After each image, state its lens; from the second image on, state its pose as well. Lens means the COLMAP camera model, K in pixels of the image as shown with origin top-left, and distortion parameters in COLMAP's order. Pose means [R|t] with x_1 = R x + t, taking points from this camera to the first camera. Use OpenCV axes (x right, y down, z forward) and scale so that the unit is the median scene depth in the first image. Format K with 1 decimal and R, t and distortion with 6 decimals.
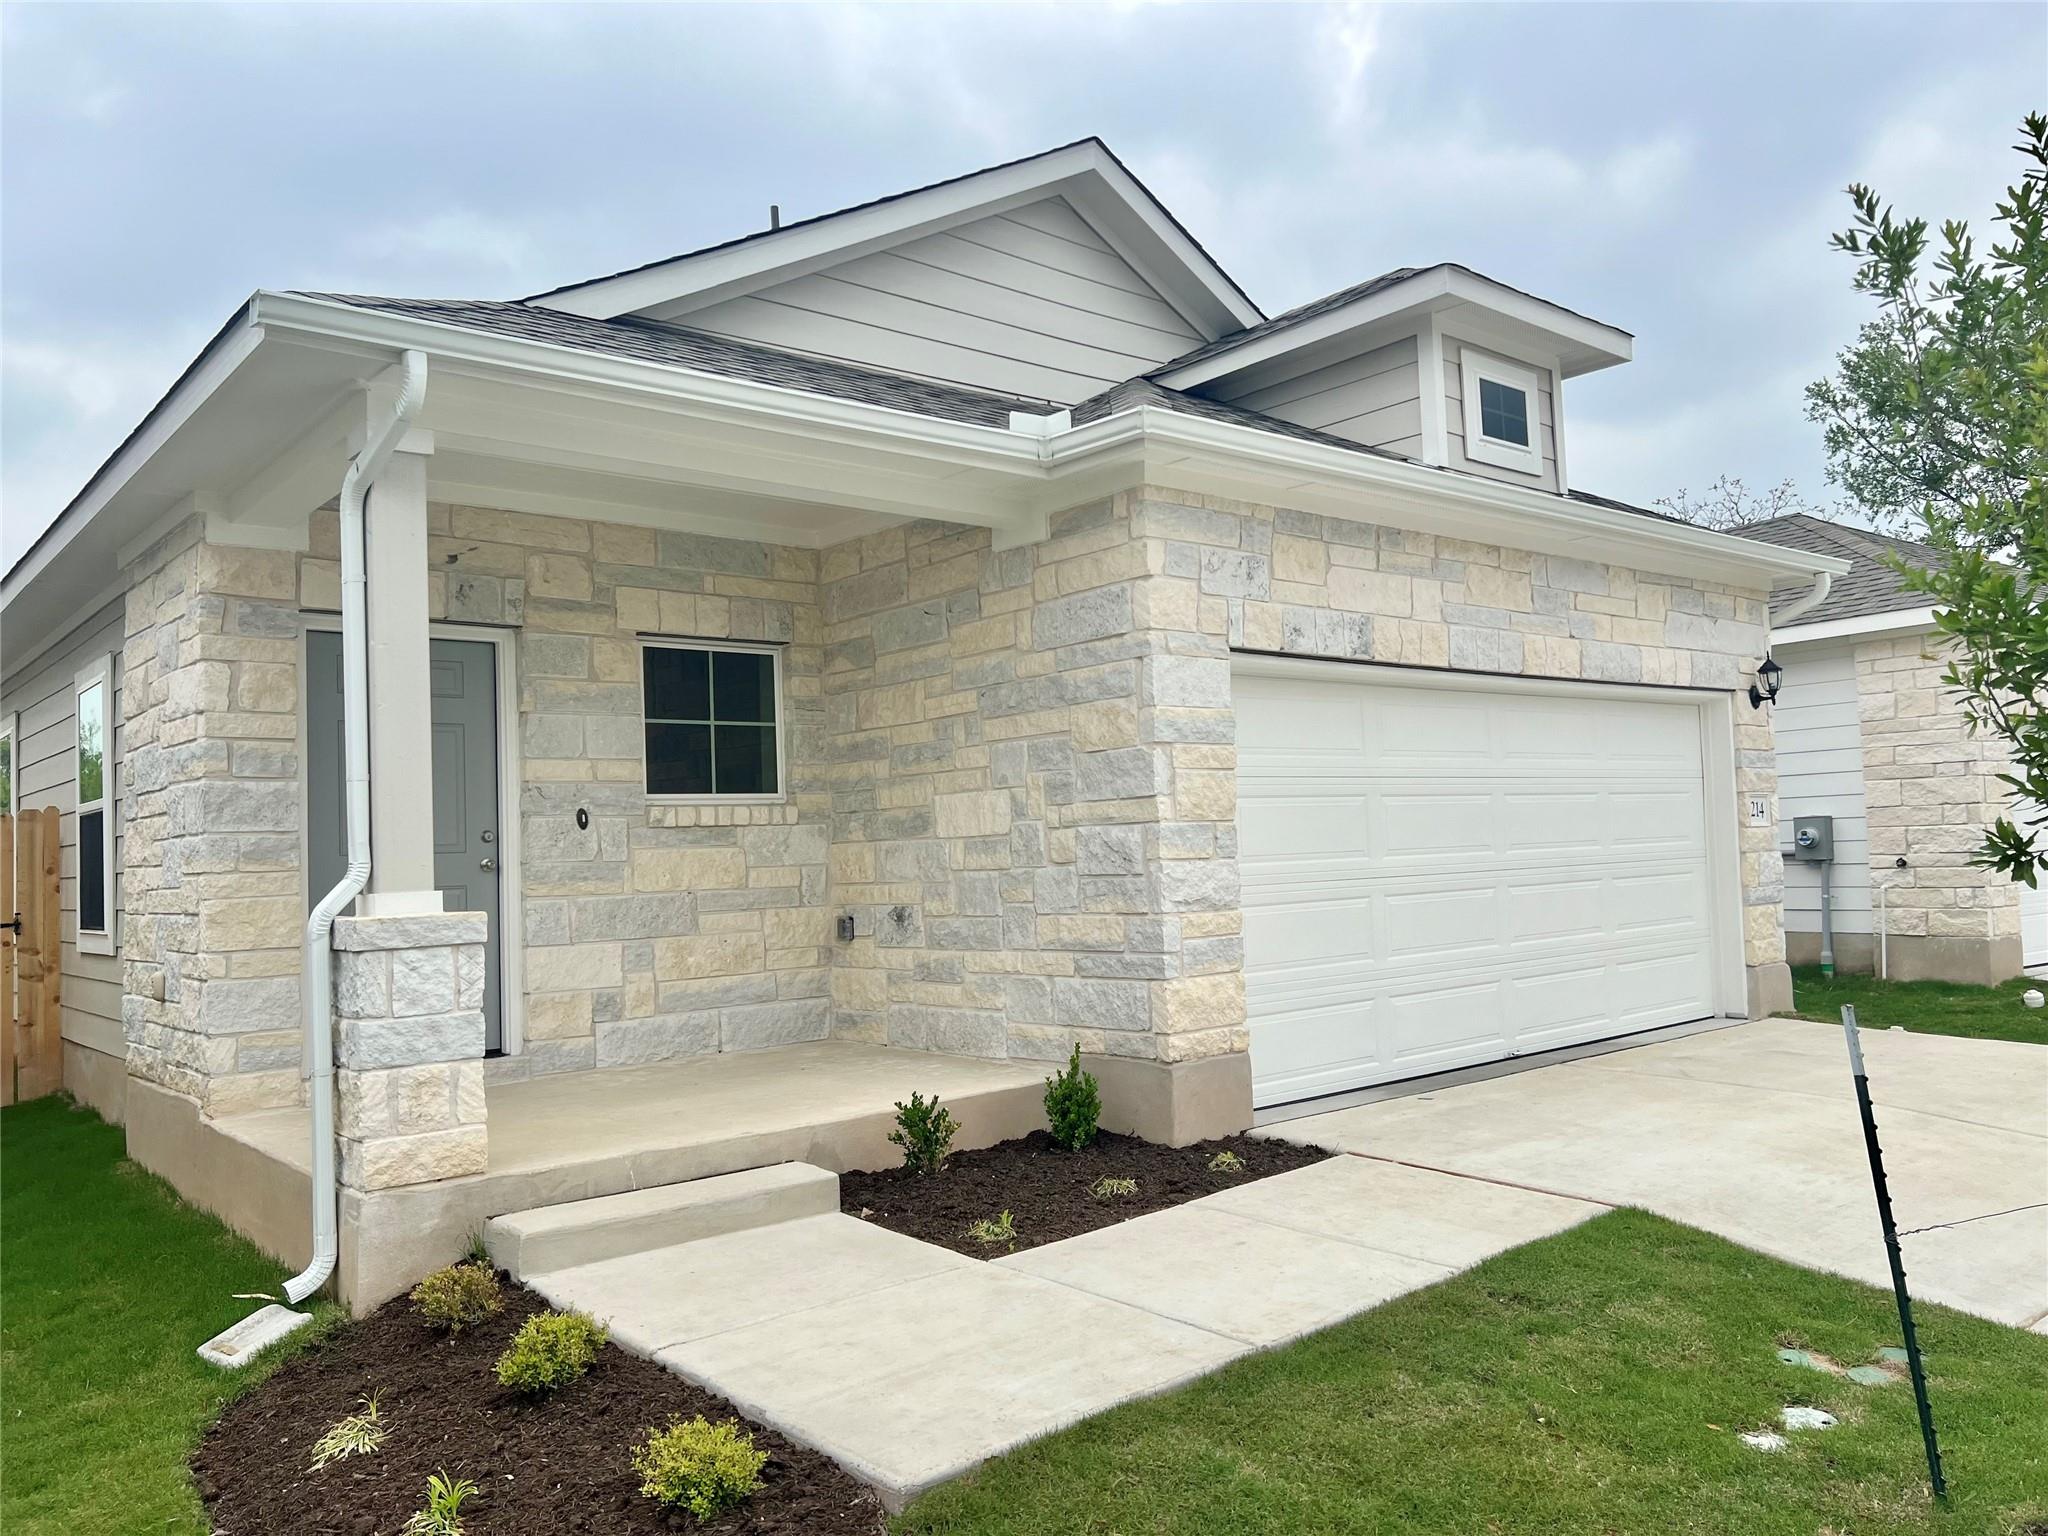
lens RADIAL K [[1530.3, 0, 1039.1], [0, 1530.3, 769.6], [0, 0, 1]] dist [0.130674, -0.191274]
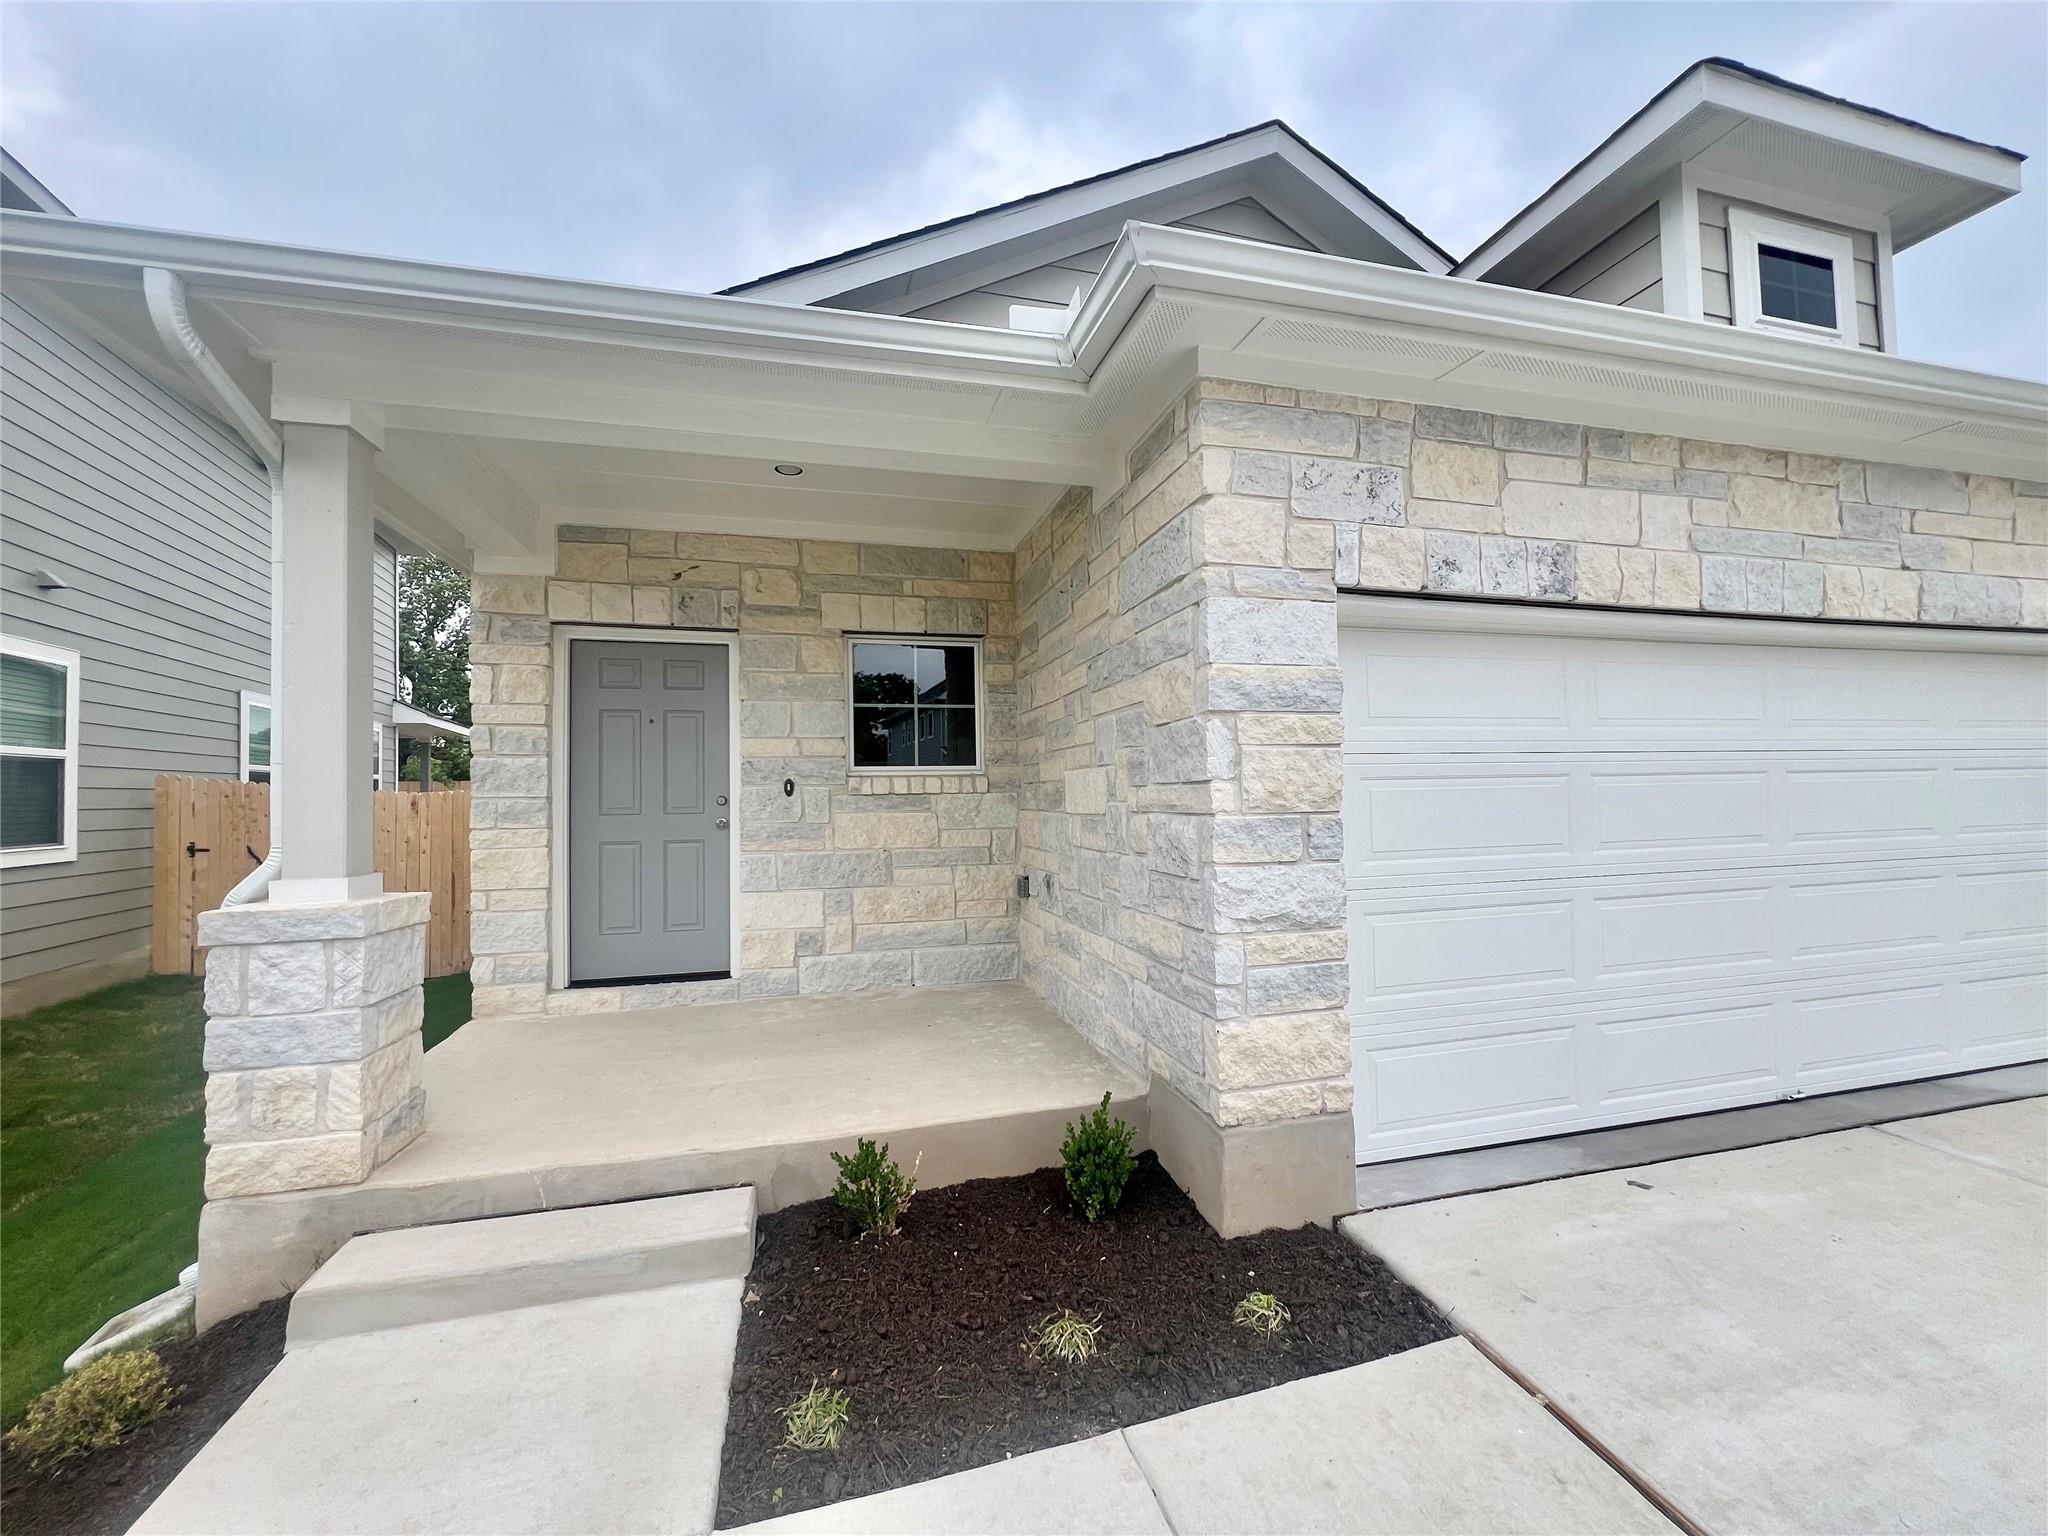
lens RADIAL K [[817.4, 0, 1026.1], [0, 817.4, 771.4], [0, 0, 1]] dist [-0.001637, 0.000769]
pose [[0.900068, 0.010445, -0.435624, 0.151629], [0.006002, 0.999321, 0.036364, -0.002838], [0.435708, -0.035345, 0.899394, 0.520634]]
